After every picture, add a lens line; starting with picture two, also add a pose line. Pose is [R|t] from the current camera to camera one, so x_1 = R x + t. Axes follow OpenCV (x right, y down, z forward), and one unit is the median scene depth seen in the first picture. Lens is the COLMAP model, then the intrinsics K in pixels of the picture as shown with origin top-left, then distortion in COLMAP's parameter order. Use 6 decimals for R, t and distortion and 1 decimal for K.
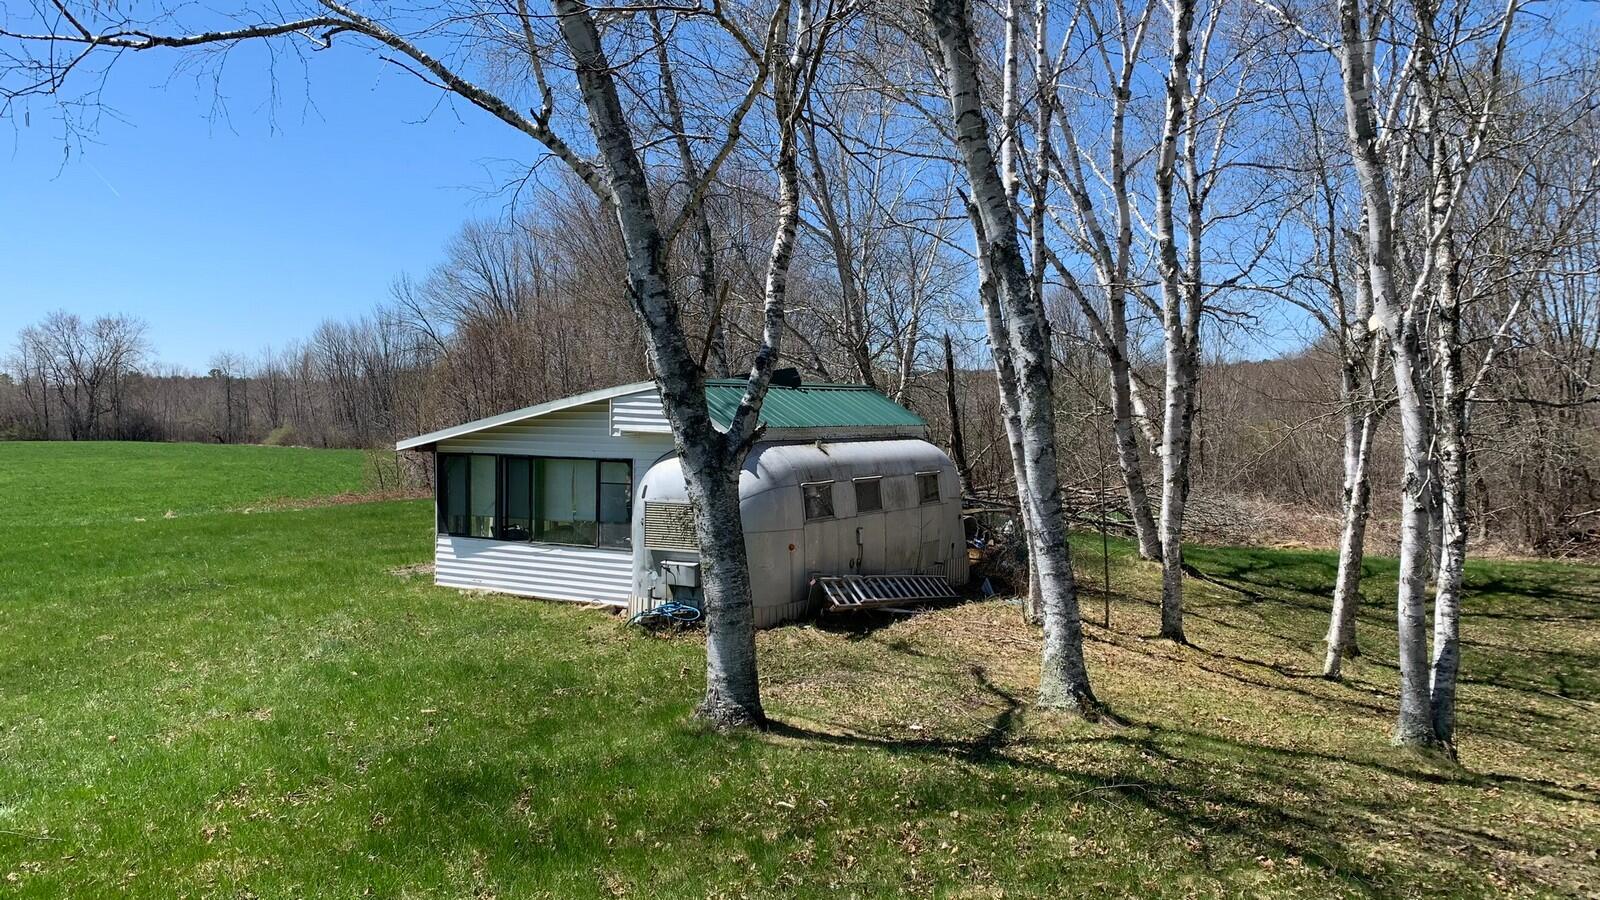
lens RADIAL K [[1256.9, 0, 810.0], [0, 1256.9, 481.2], [0, 0, 1]] dist [0.094767, -0.153139]
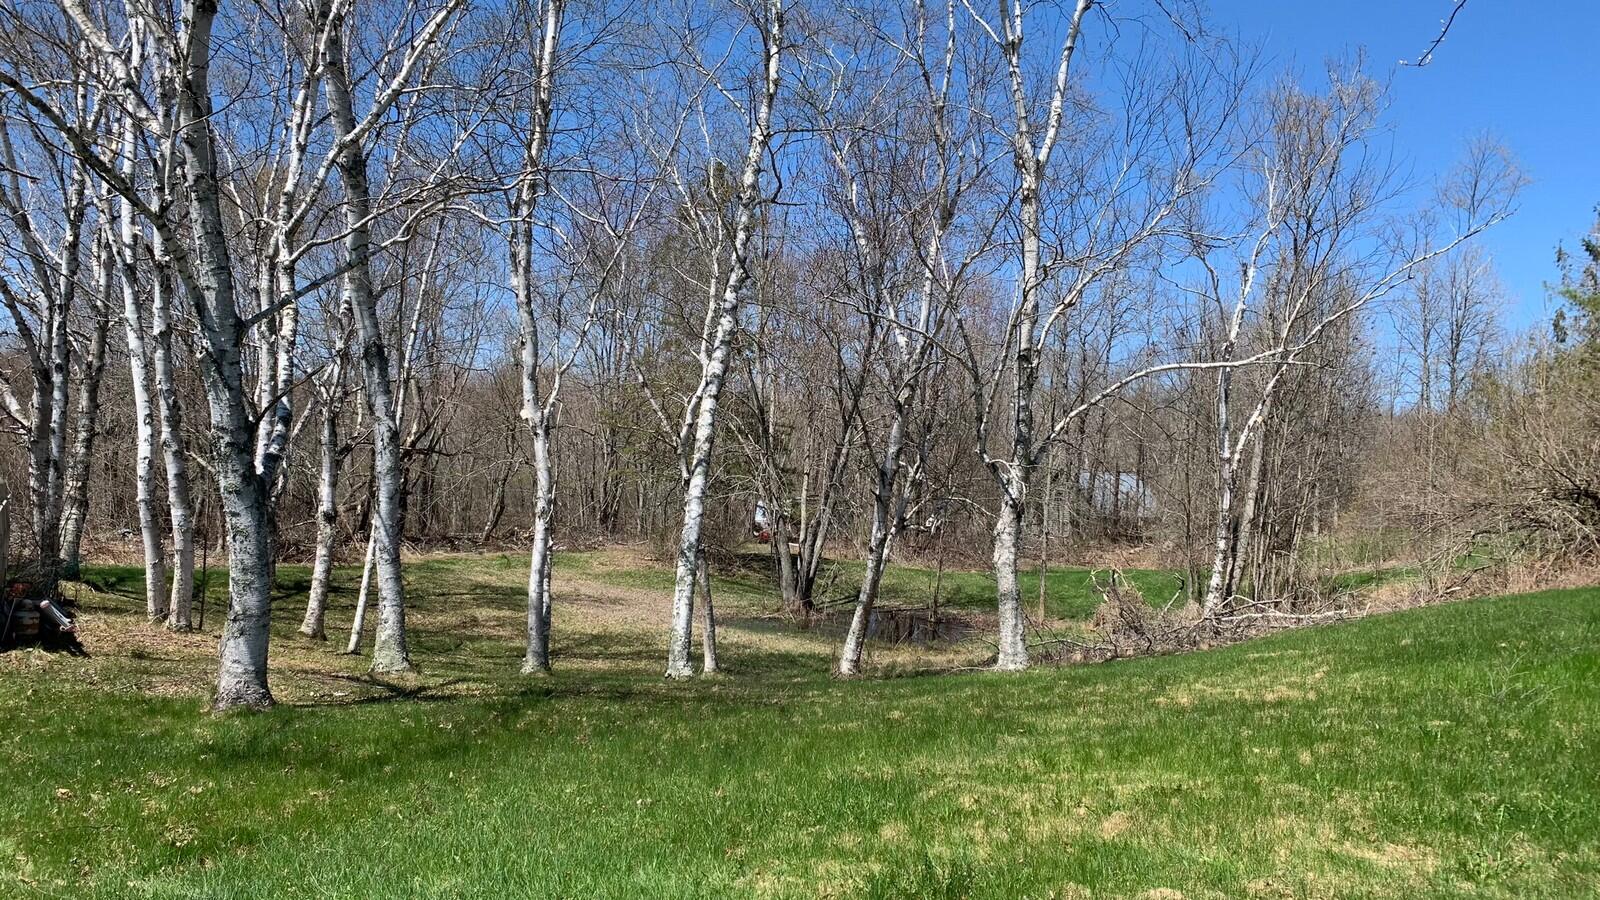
lens RADIAL K [[1256.9, 0, 810.0], [0, 1256.9, 481.2], [0, 0, 1]] dist [0.094767, -0.153139]
pose [[0.452402, 0.023285, 0.891510, -0.614008], [-0.019031, 0.999684, -0.016454, -0.014103], [-0.891611, -0.009522, 0.452702, -0.043277]]
